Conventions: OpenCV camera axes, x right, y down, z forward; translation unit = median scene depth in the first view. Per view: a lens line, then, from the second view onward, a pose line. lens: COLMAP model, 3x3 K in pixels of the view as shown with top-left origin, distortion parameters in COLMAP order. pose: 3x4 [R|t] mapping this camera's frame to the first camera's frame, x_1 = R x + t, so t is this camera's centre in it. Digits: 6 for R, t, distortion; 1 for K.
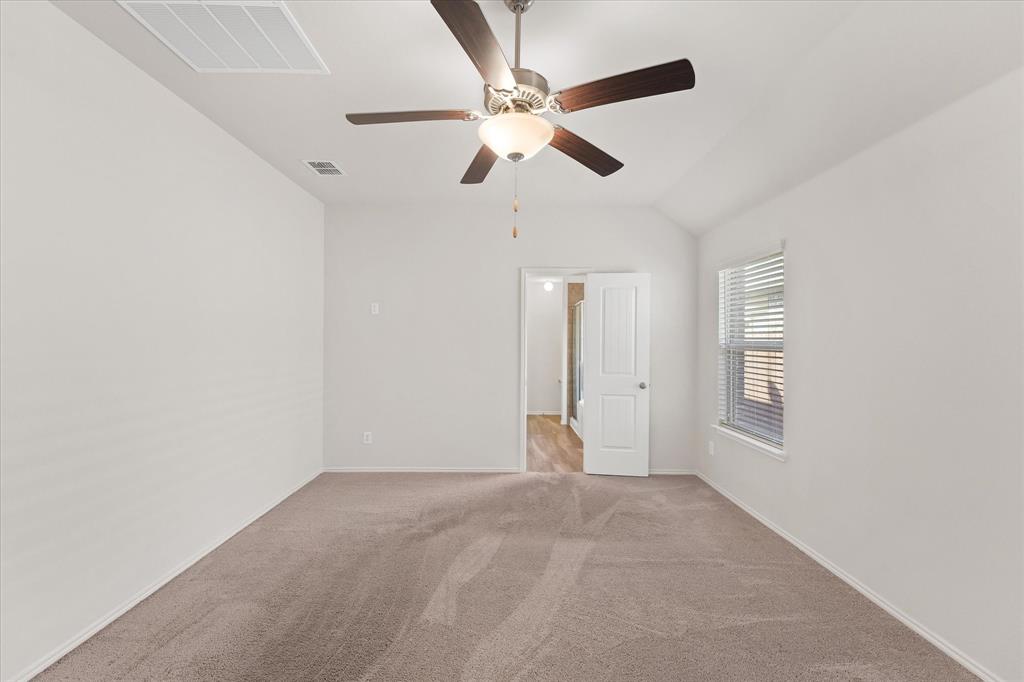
lens RADIAL K [[405.8, 0, 512.0], [0, 405.8, 341.0], [0, 0, 1]] dist [0.001201, -0.000122]
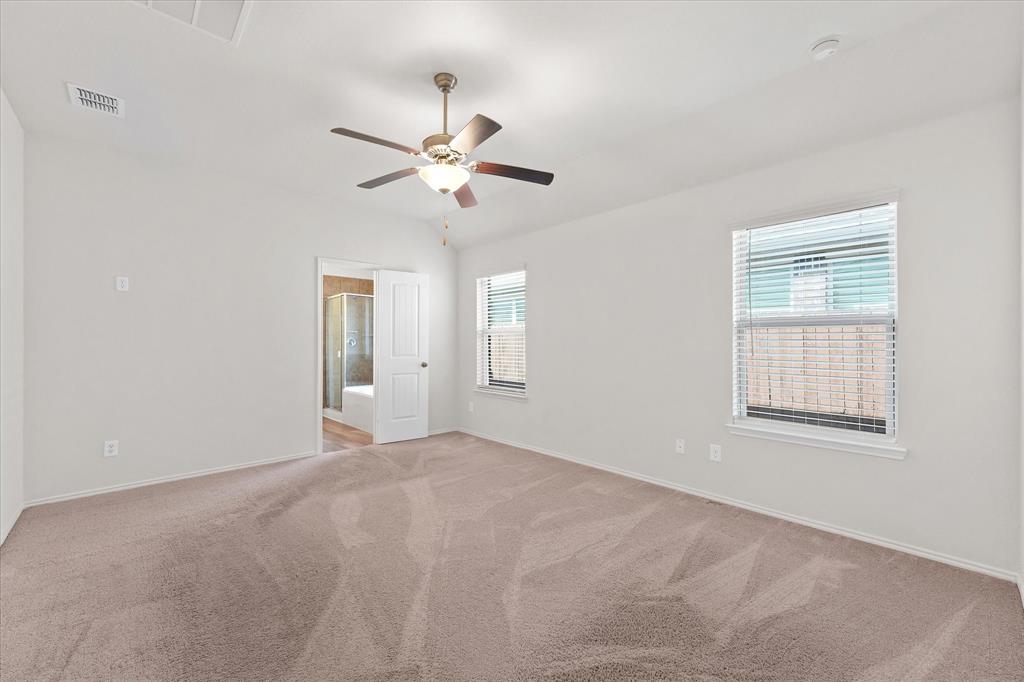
lens RADIAL K [[405.8, 0, 512.0], [0, 405.8, 341.0], [0, 0, 1]] dist [0.001201, -0.000122]
pose [[0.739140, -0.007894, 0.673505, -0.420421], [0.007920, 0.999964, 0.003028, 0.048073], [-0.673505, 0.003096, 0.739176, -0.135726]]
